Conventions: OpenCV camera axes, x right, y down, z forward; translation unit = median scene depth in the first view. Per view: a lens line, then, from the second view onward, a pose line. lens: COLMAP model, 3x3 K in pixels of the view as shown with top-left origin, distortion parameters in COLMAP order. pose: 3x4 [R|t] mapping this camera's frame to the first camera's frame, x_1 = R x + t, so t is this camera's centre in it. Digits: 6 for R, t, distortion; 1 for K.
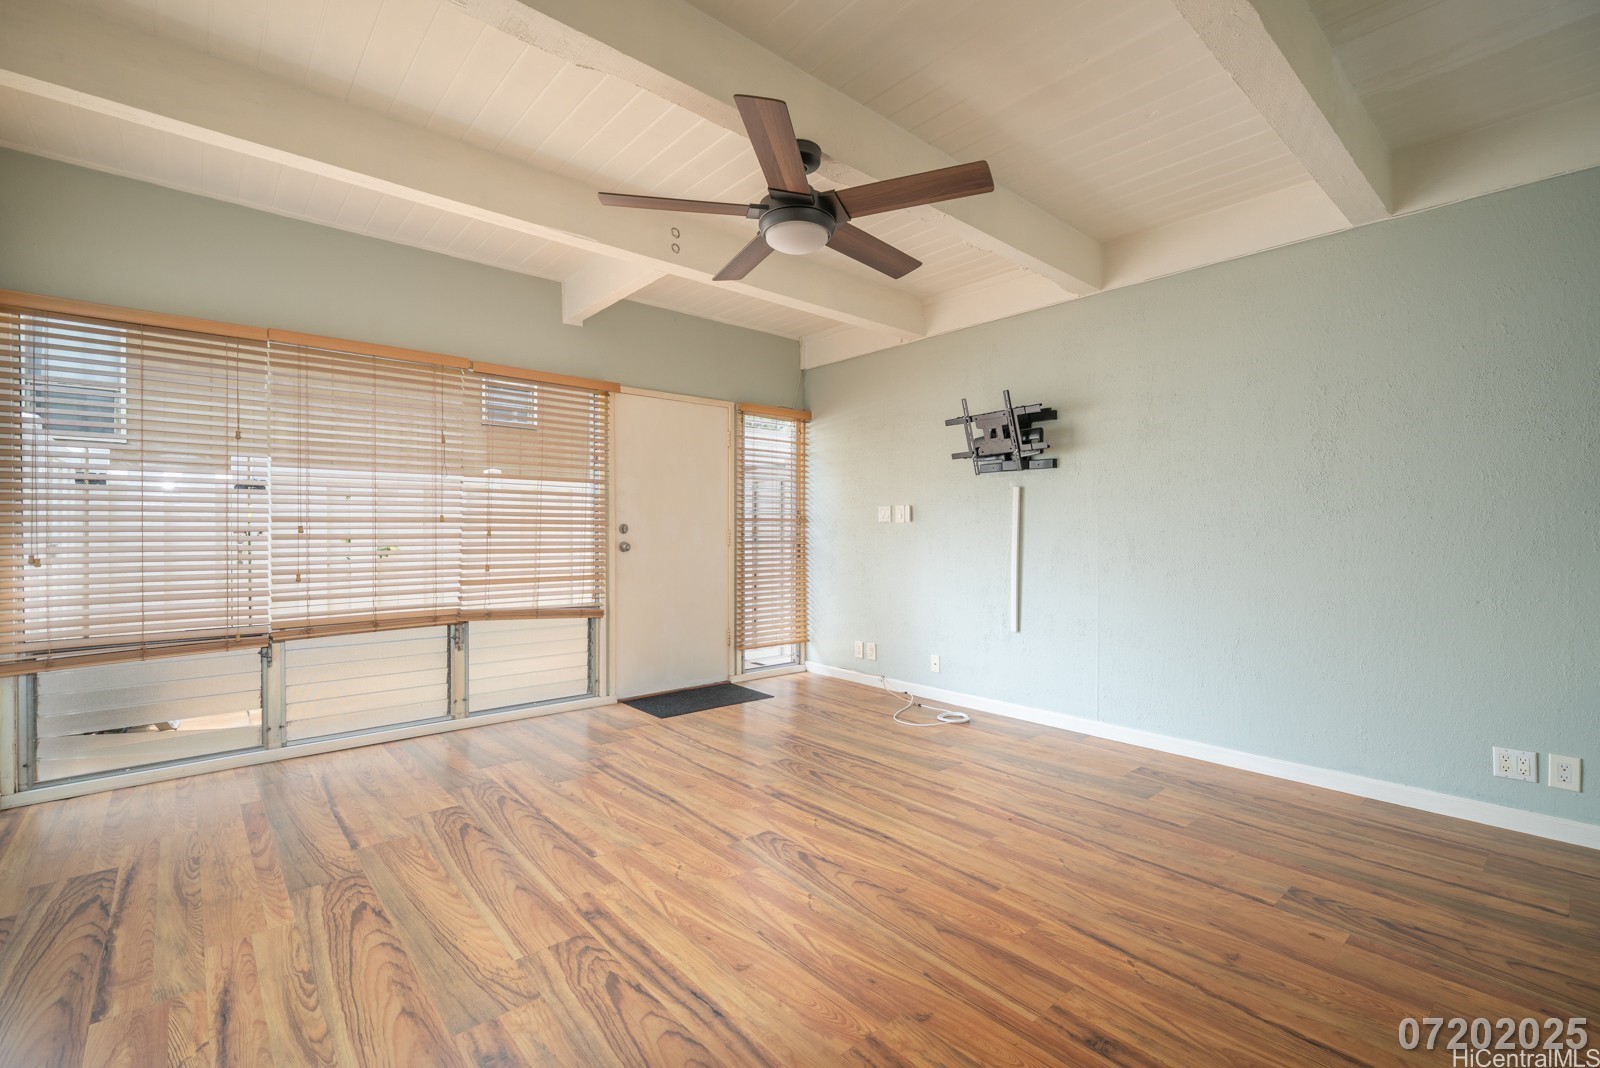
lens RADIAL K [[701.4, 0, 804.1], [0, 701.4, 529.9], [0, 0, 1]] dist [-0.007119, 0.000978]
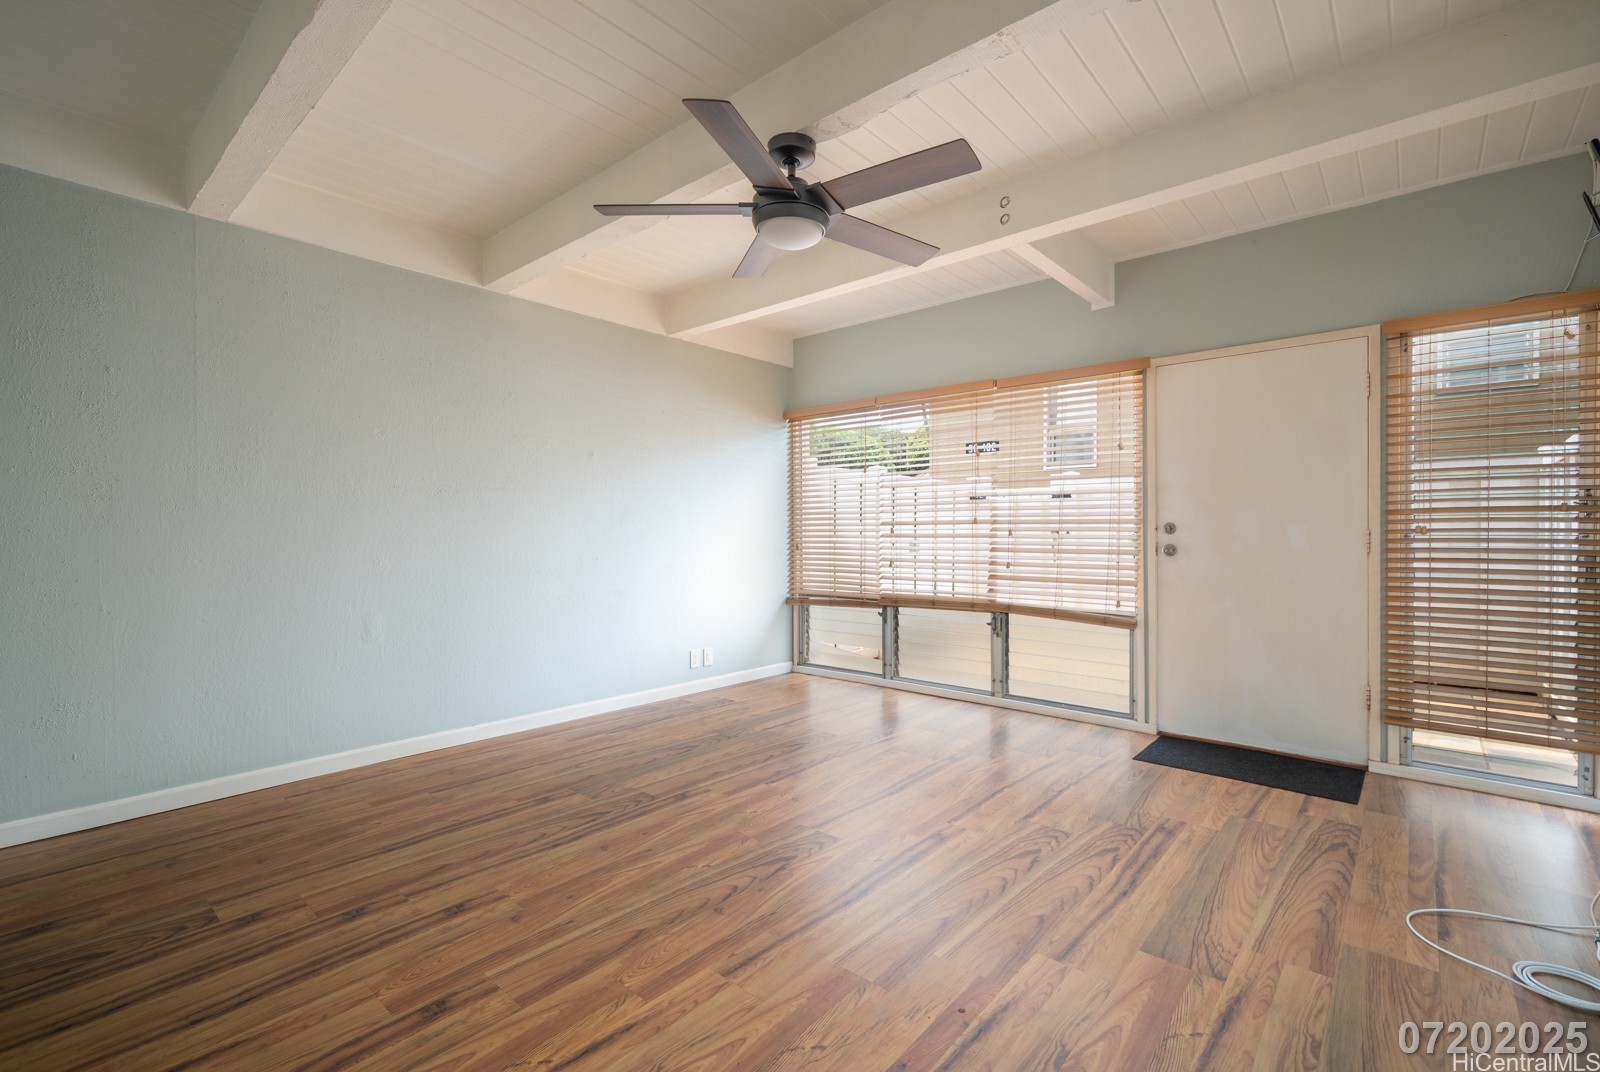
lens RADIAL K [[701.6, 0, 803.8], [0, 701.6, 538.1], [0, 0, 1]] dist [0.003033, 0.000005]
pose [[0.135972, 0.009156, -0.990670, 0.701330], [0.002563, 0.999951, 0.009593, 0.000719], [0.990709, -0.003844, 0.135942, 0.633728]]
